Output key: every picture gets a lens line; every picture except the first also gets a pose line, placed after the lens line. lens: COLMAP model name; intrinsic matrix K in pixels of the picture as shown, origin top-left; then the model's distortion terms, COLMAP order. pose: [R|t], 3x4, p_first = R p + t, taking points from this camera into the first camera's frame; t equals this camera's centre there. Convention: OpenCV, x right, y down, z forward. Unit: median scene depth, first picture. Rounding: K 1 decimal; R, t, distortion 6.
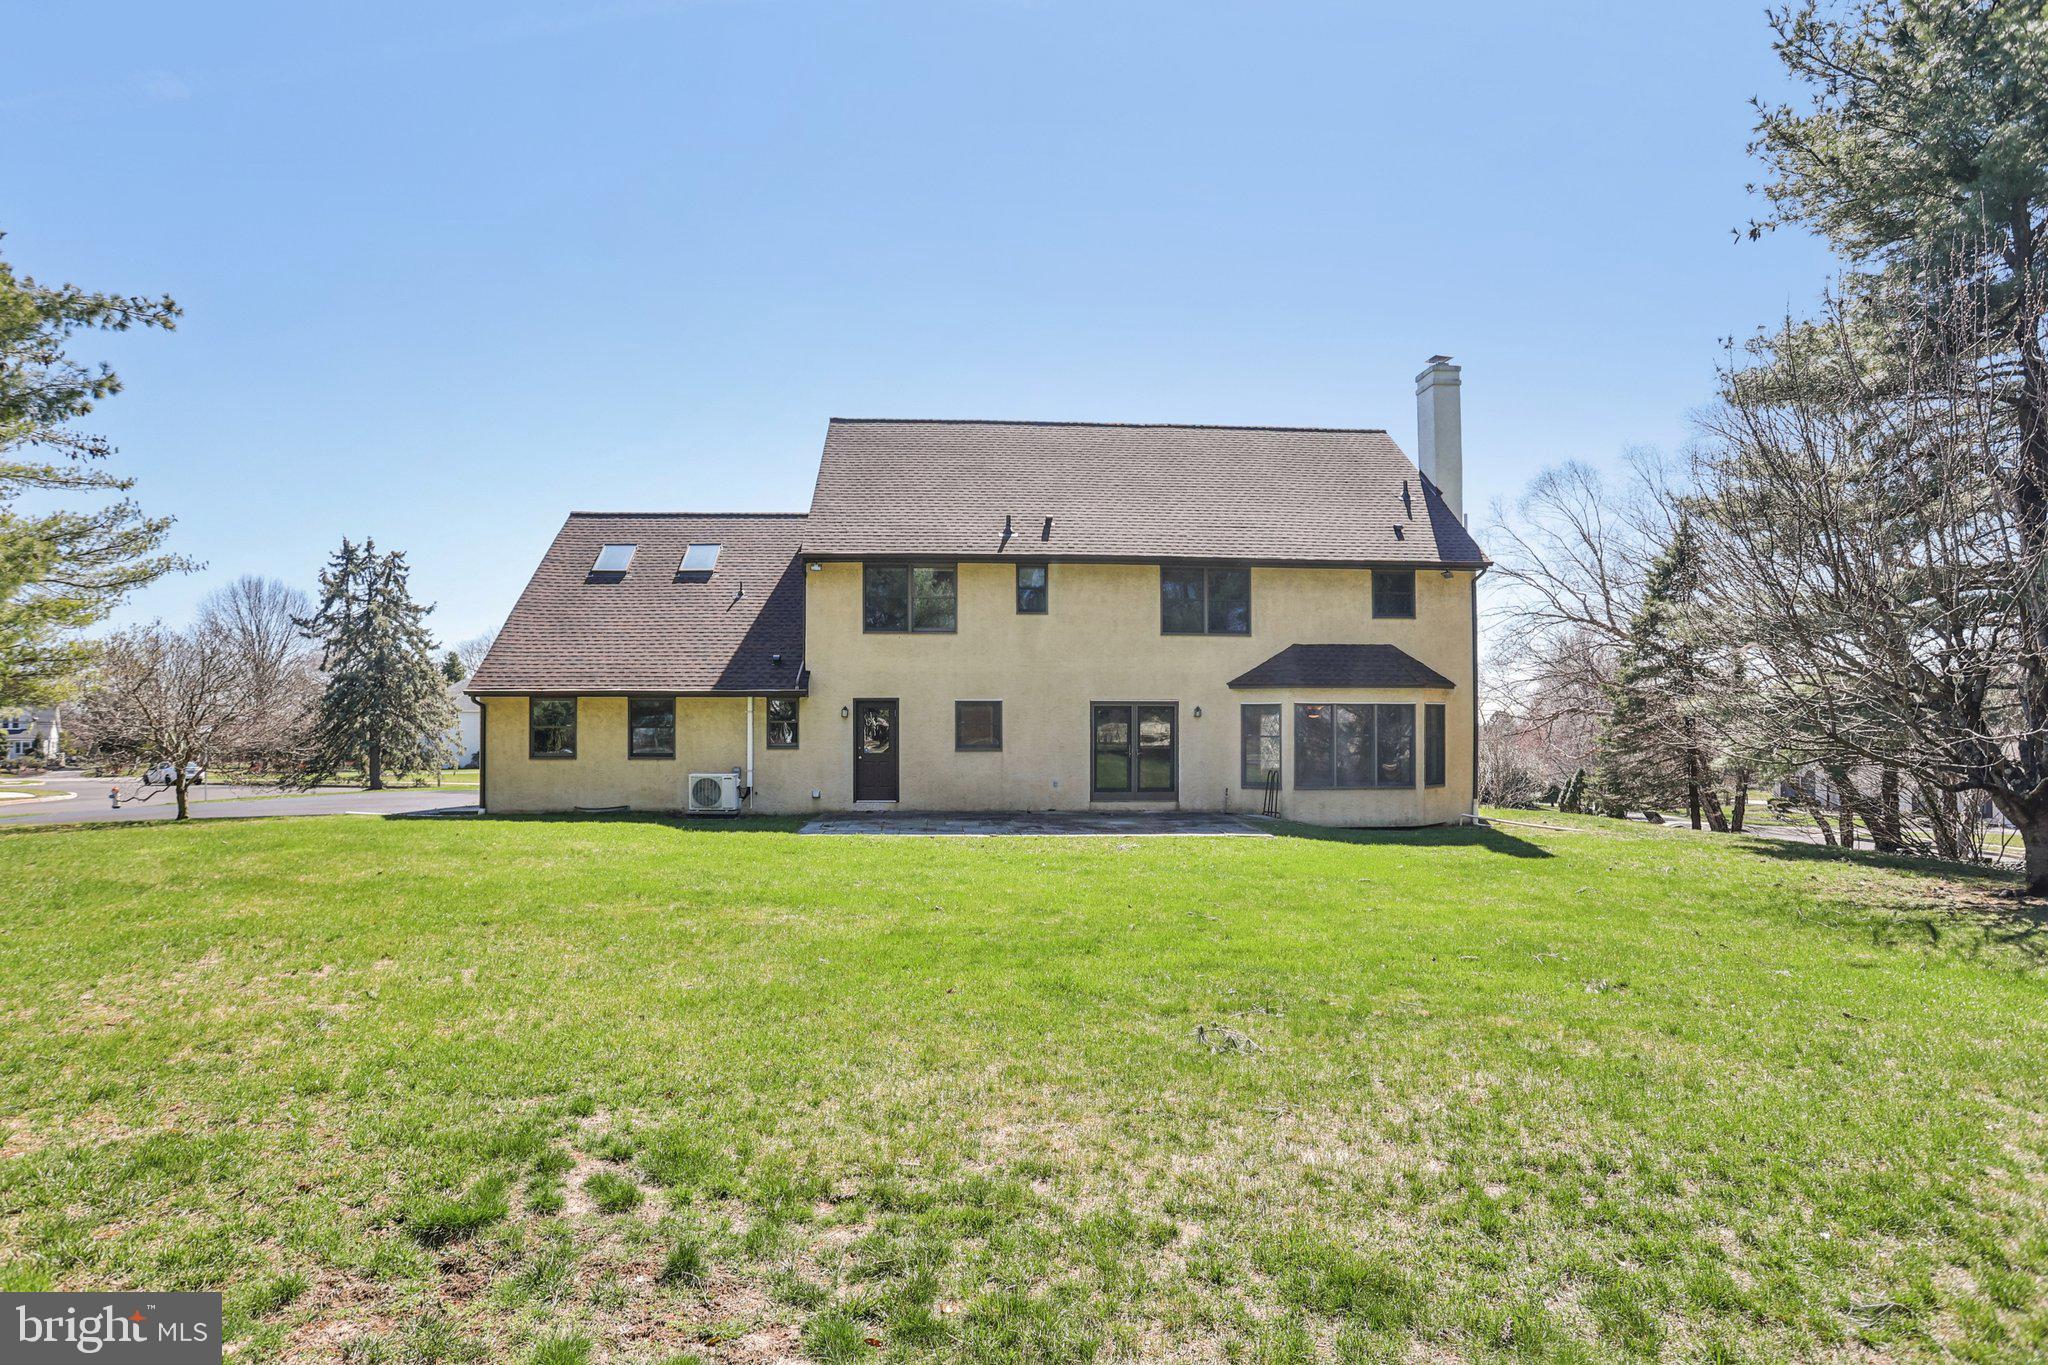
lens RADIAL K [[1005.7, 0, 1005.6], [0, 1005.7, 687.8], [0, 0, 1]] dist [-0.052137, 0.024437]
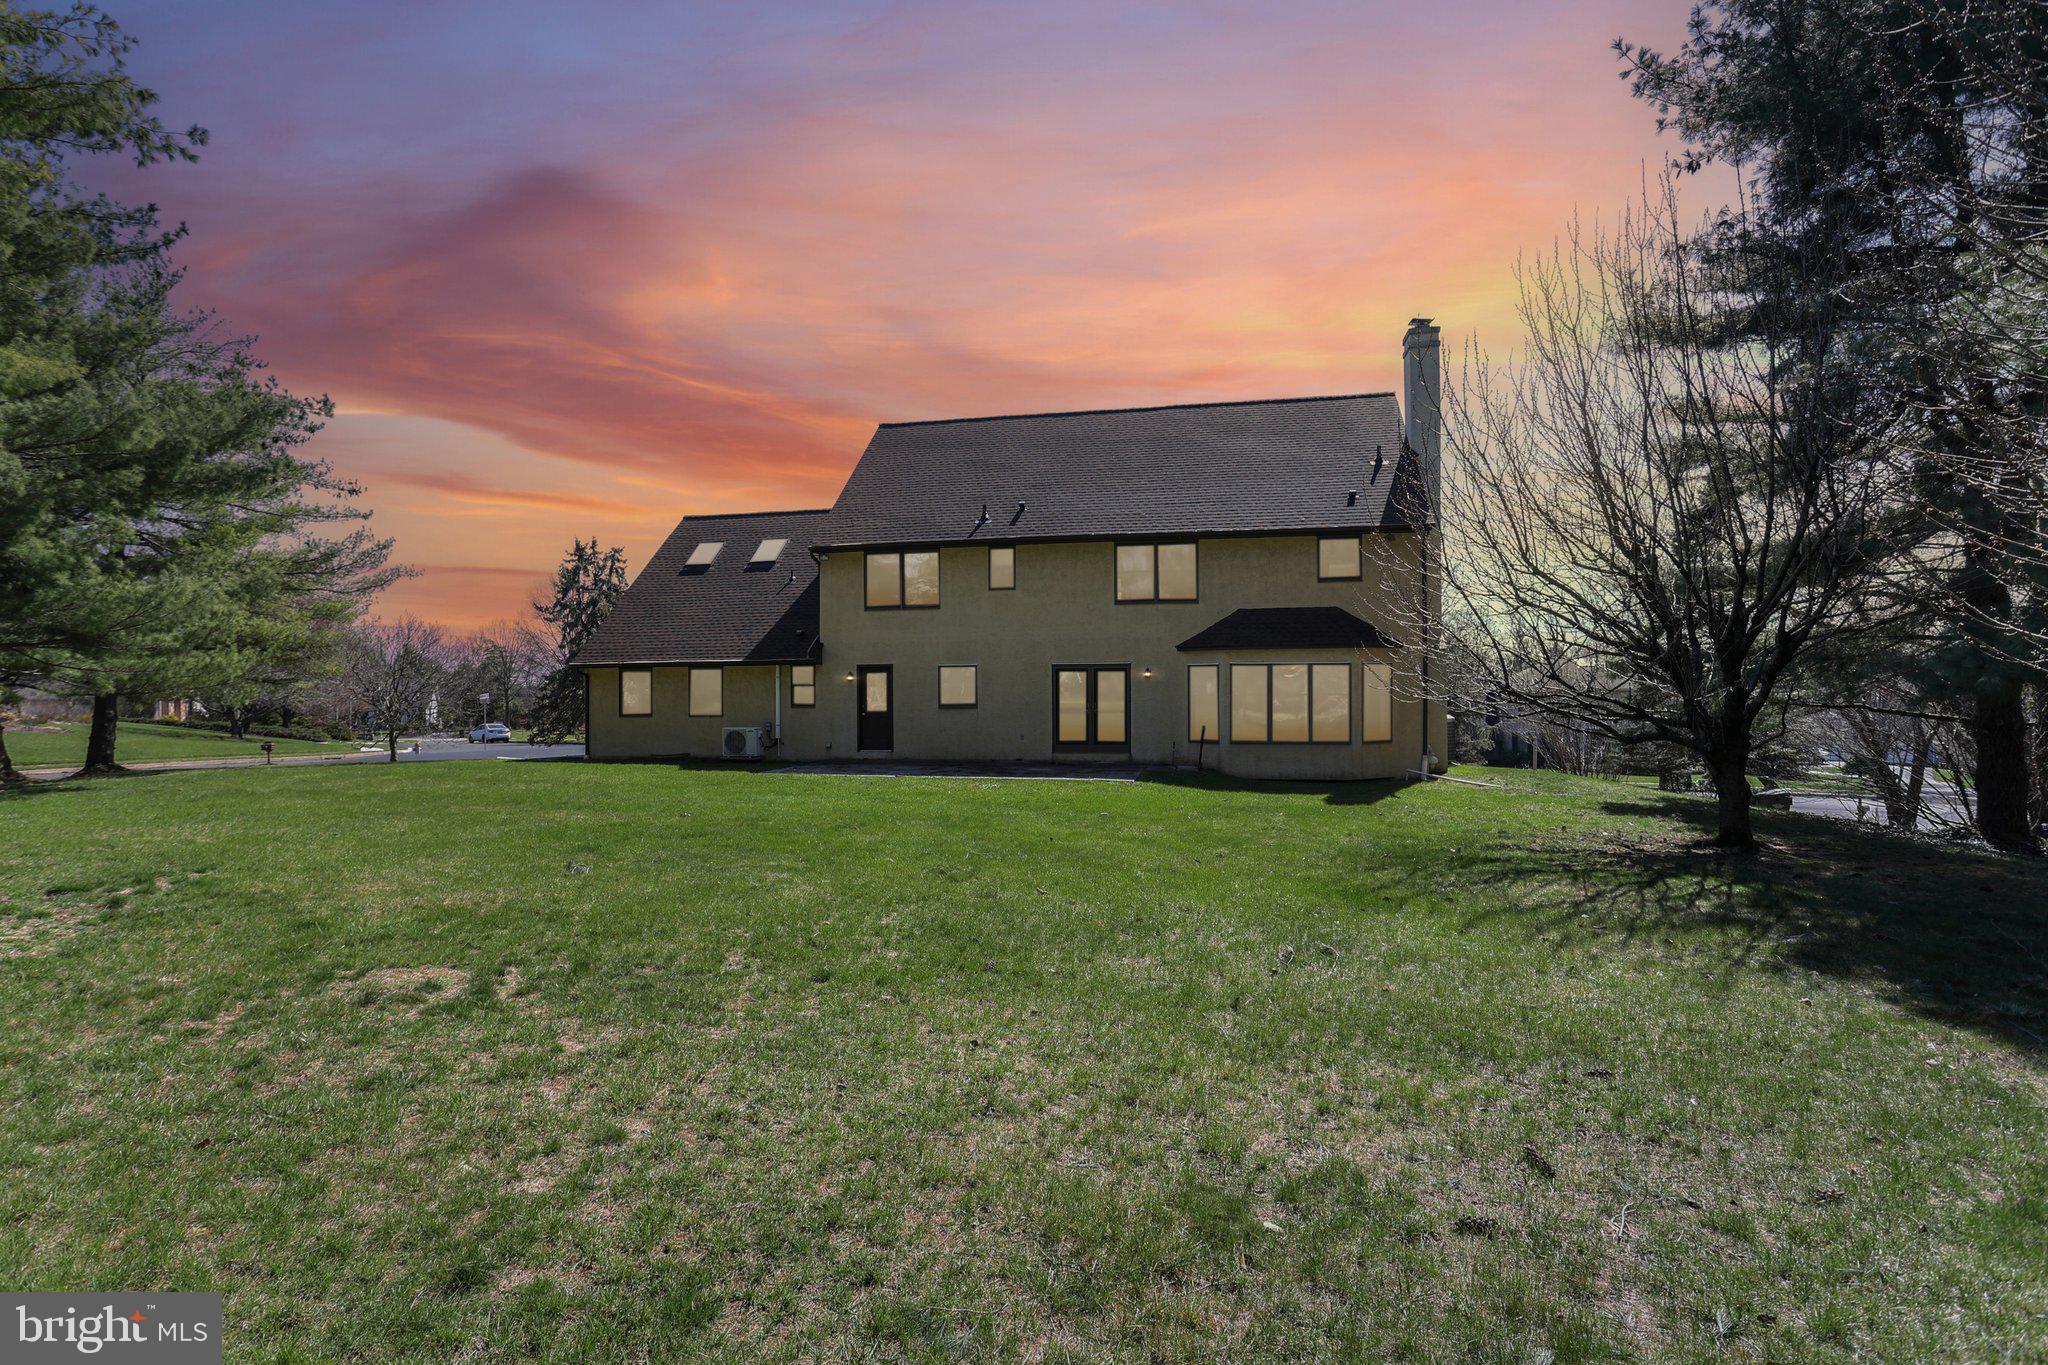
lens RADIAL K [[1005.7, 0, 1009.0], [0, 1005.7, 693.6], [0, 0, 1]] dist [-0.052137, 0.024437]
pose [[0.966155, -0.005694, -0.257898, 0.327697], [0.015861, 0.999176, 0.037359, 0.002742], [0.257473, -0.040185, 0.965449, -0.107206]]
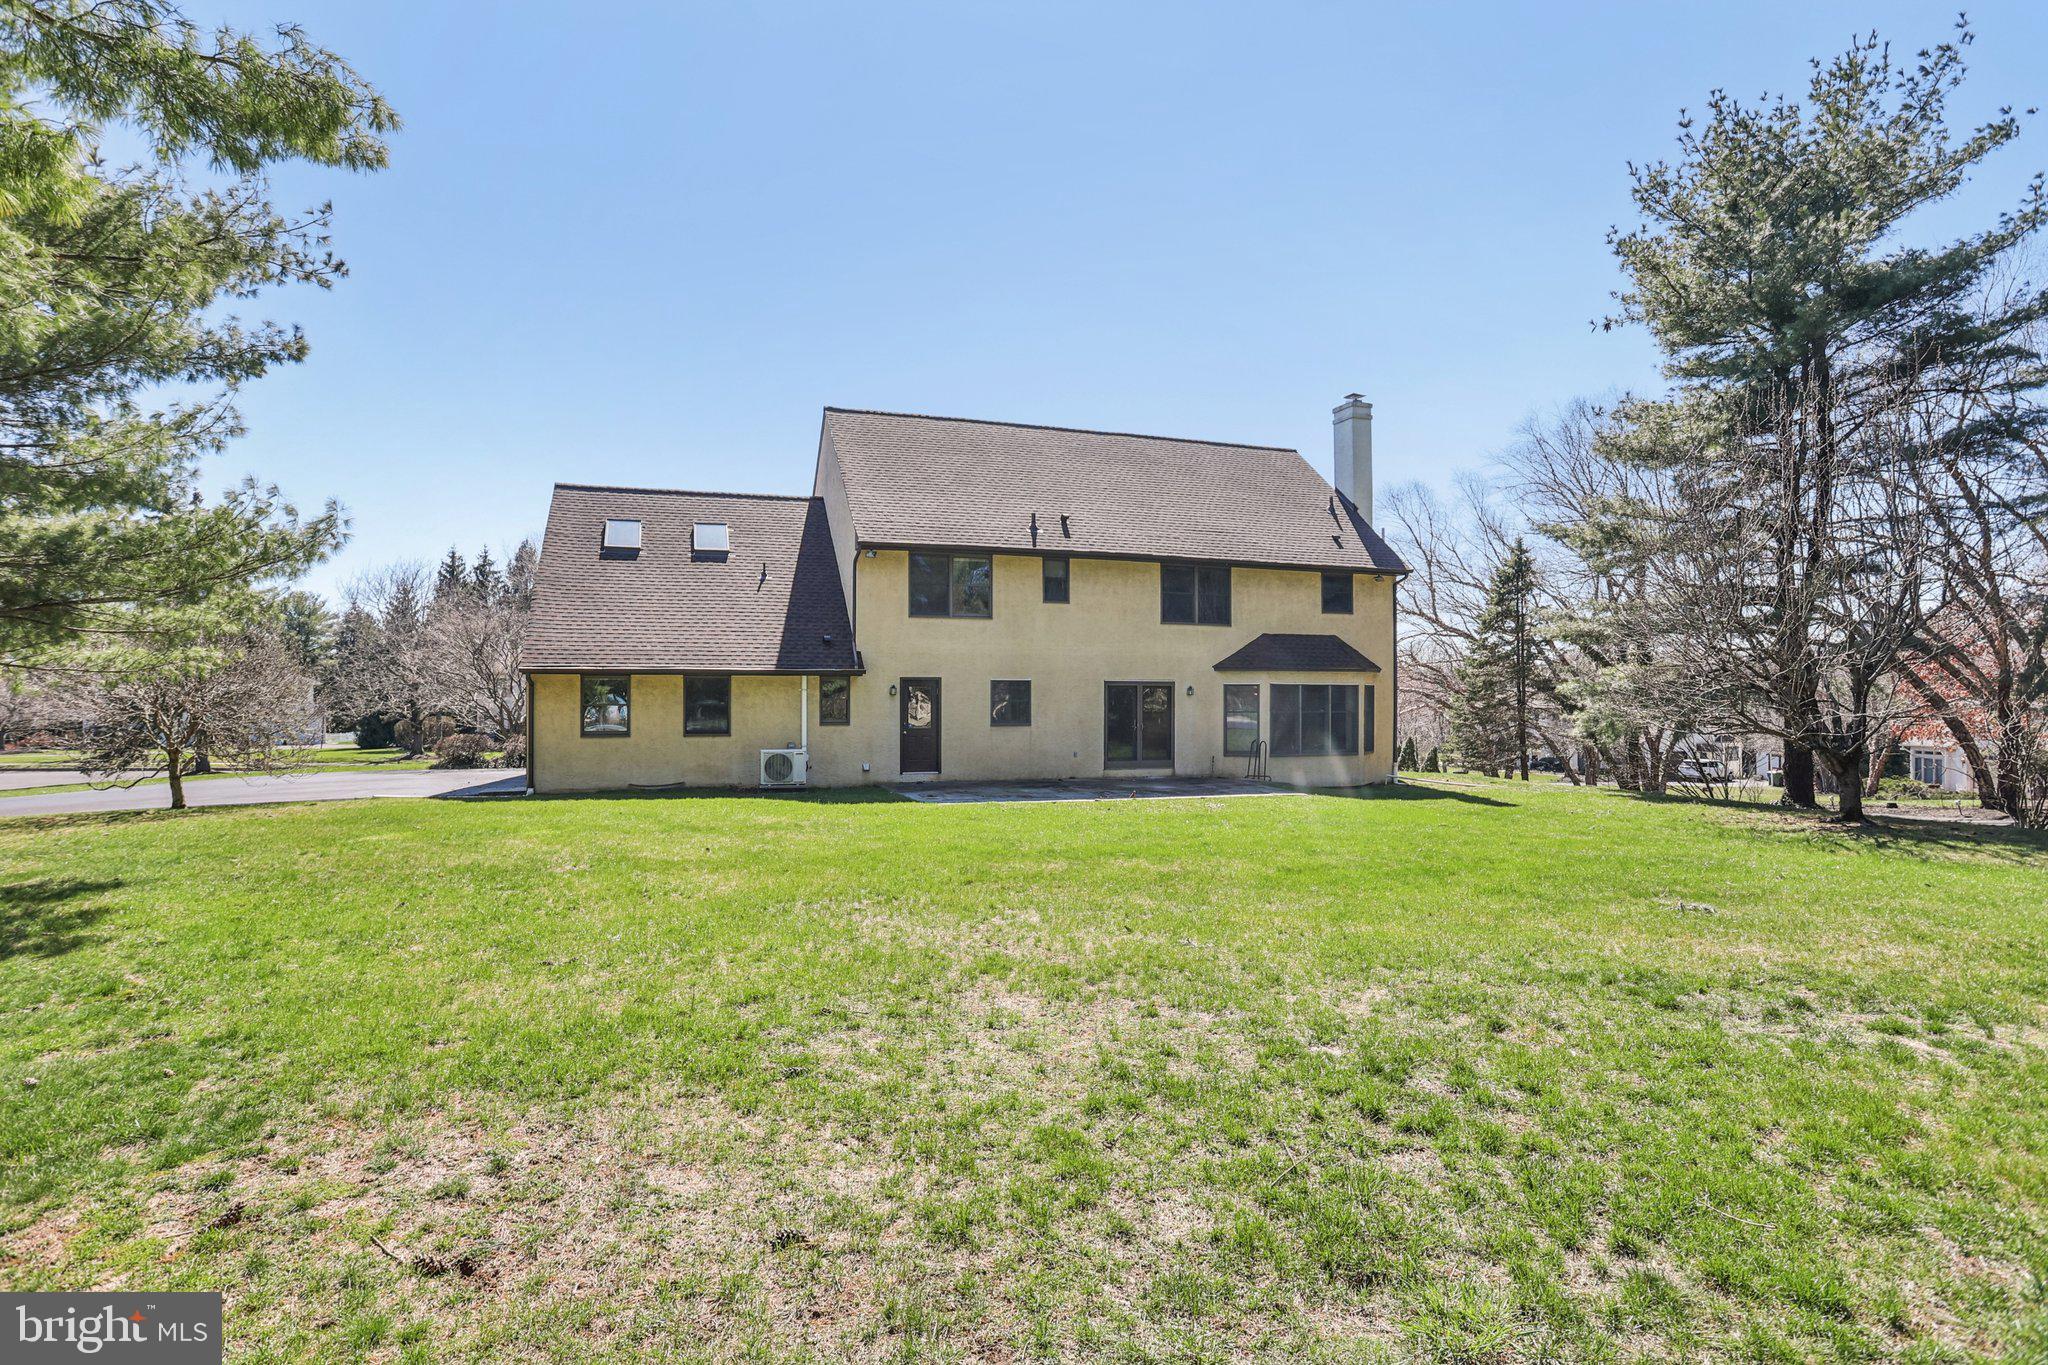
lens RADIAL K [[1005.7, 0, 991.5], [0, 1005.7, 675.2], [0, 0, 1]] dist [-0.052137, 0.024437]
pose [[0.967075, 0.006283, 0.254412, -0.325461], [-0.010239, 0.999846, 0.014229, -0.008279], [-0.254284, -0.016366, 0.966991, -0.062409]]
